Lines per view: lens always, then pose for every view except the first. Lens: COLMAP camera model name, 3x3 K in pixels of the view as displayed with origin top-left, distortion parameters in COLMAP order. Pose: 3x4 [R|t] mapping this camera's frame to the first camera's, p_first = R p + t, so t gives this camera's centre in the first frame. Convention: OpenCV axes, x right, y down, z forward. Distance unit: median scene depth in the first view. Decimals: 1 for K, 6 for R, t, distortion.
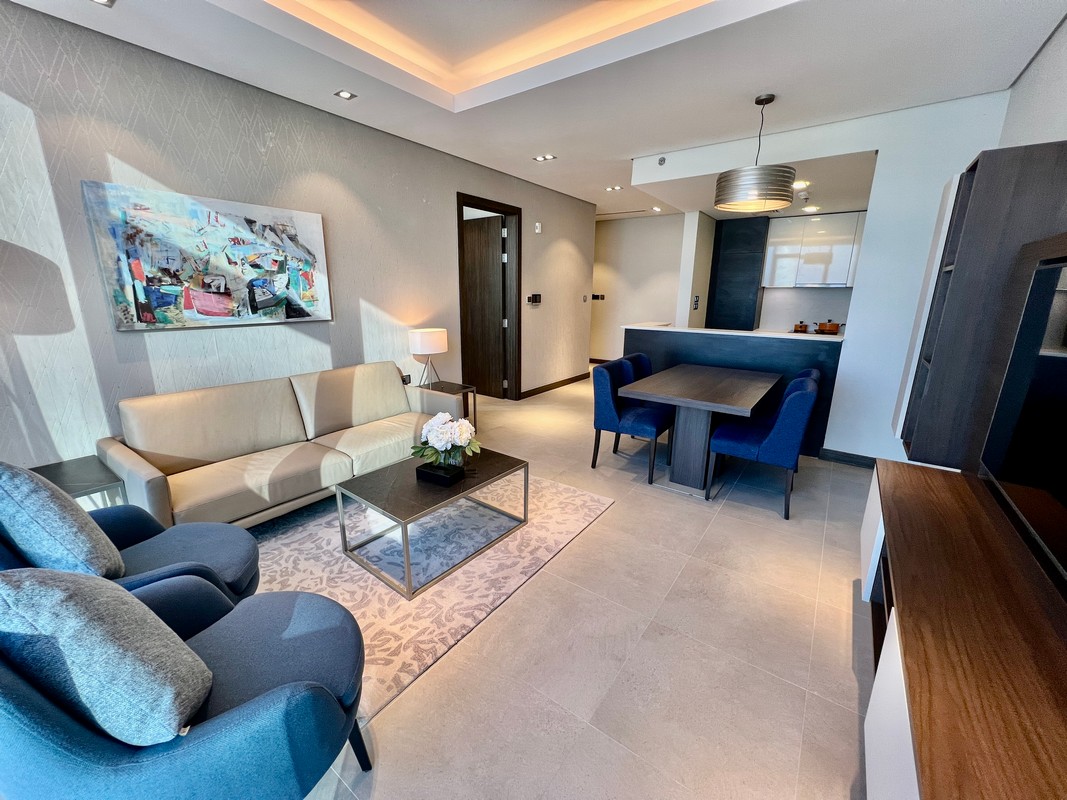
lens RADIAL K [[427.6, 0, 529.9], [0, 427.6, 397.0], [0, 0, 1]] dist [-0.001221, 0.000225]
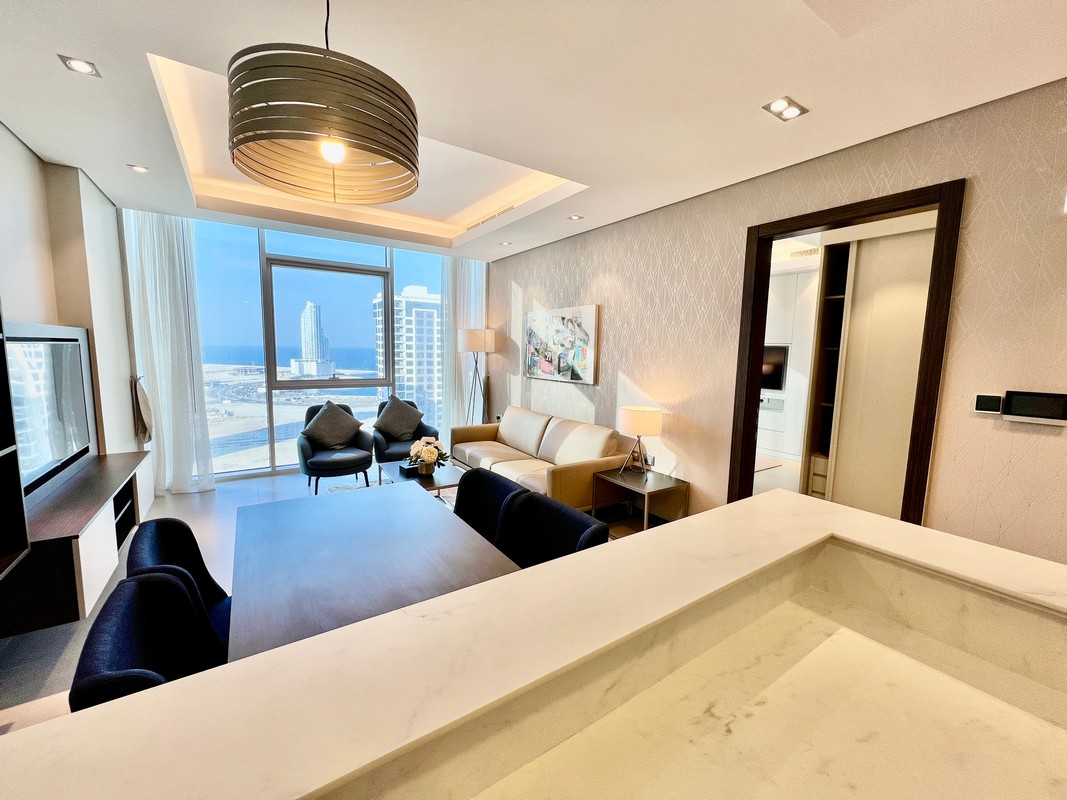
lens RADIAL K [[427.6, 0, 529.9], [0, 427.6, 397.0], [0, 0, 1]] dist [-0.001221, 0.000225]
pose [[-0.341472, 0.091014, -0.935475, 0.925097], [-0.248259, 0.951219, 0.183167, -0.395555], [0.906512, 0.294786, -0.302219, 1.467786]]
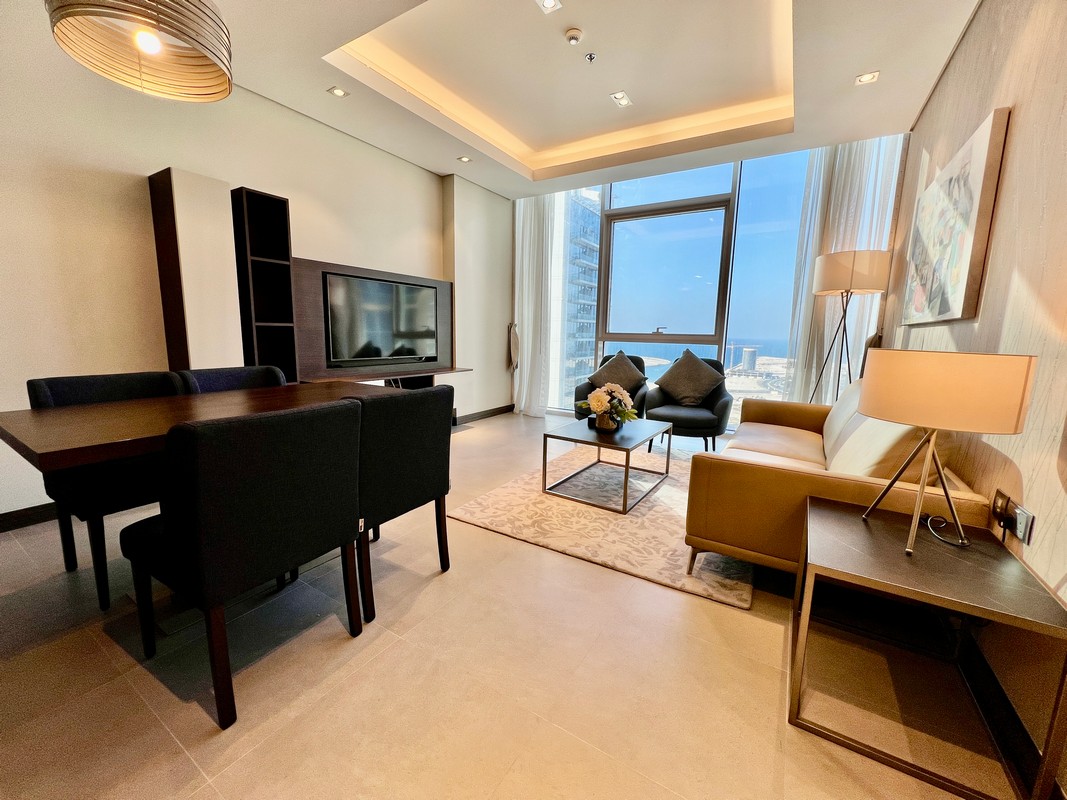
lens RADIAL K [[427.6, 0, 529.9], [0, 427.6, 397.0], [0, 0, 1]] dist [-0.001221, 0.000225]
pose [[-0.996902, -0.018704, -0.076397, 0.105996], [-0.046719, 0.922215, 0.383845, -0.319917], [0.063275, 0.386225, -0.920232, 1.772958]]
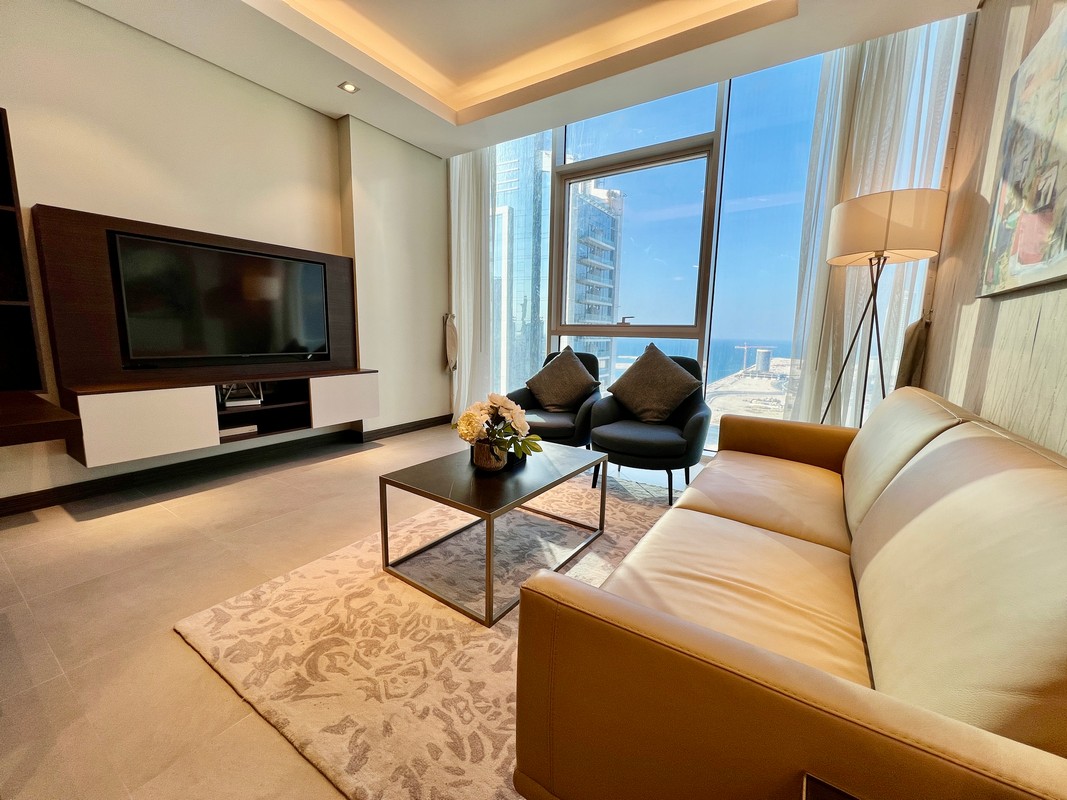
lens RADIAL K [[427.6, 0, 529.9], [0, 427.6, 397.0], [0, 0, 1]] dist [-0.001221, 0.000225]
pose [[-0.998464, -0.021118, -0.051230, -0.182831], [-0.039147, 0.923155, 0.382428, -0.207639], [0.039218, 0.383846, -0.922564, 1.421700]]
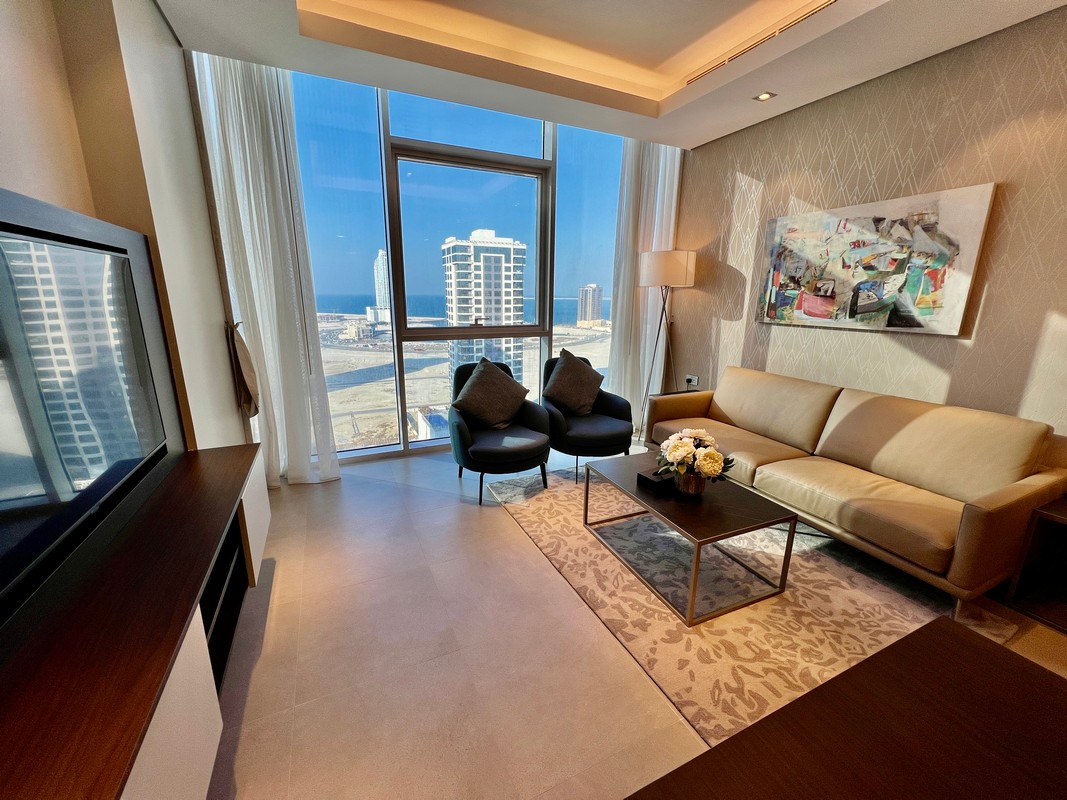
lens RADIAL K [[427.6, 0, 529.9], [0, 427.6, 397.0], [0, 0, 1]] dist [-0.001221, 0.000225]
pose [[-0.477583, 0.194596, -0.856765, 0.586773], [-0.223977, 0.915978, 0.332896, -0.198133], [0.849558, 0.350881, -0.393871, 0.861107]]
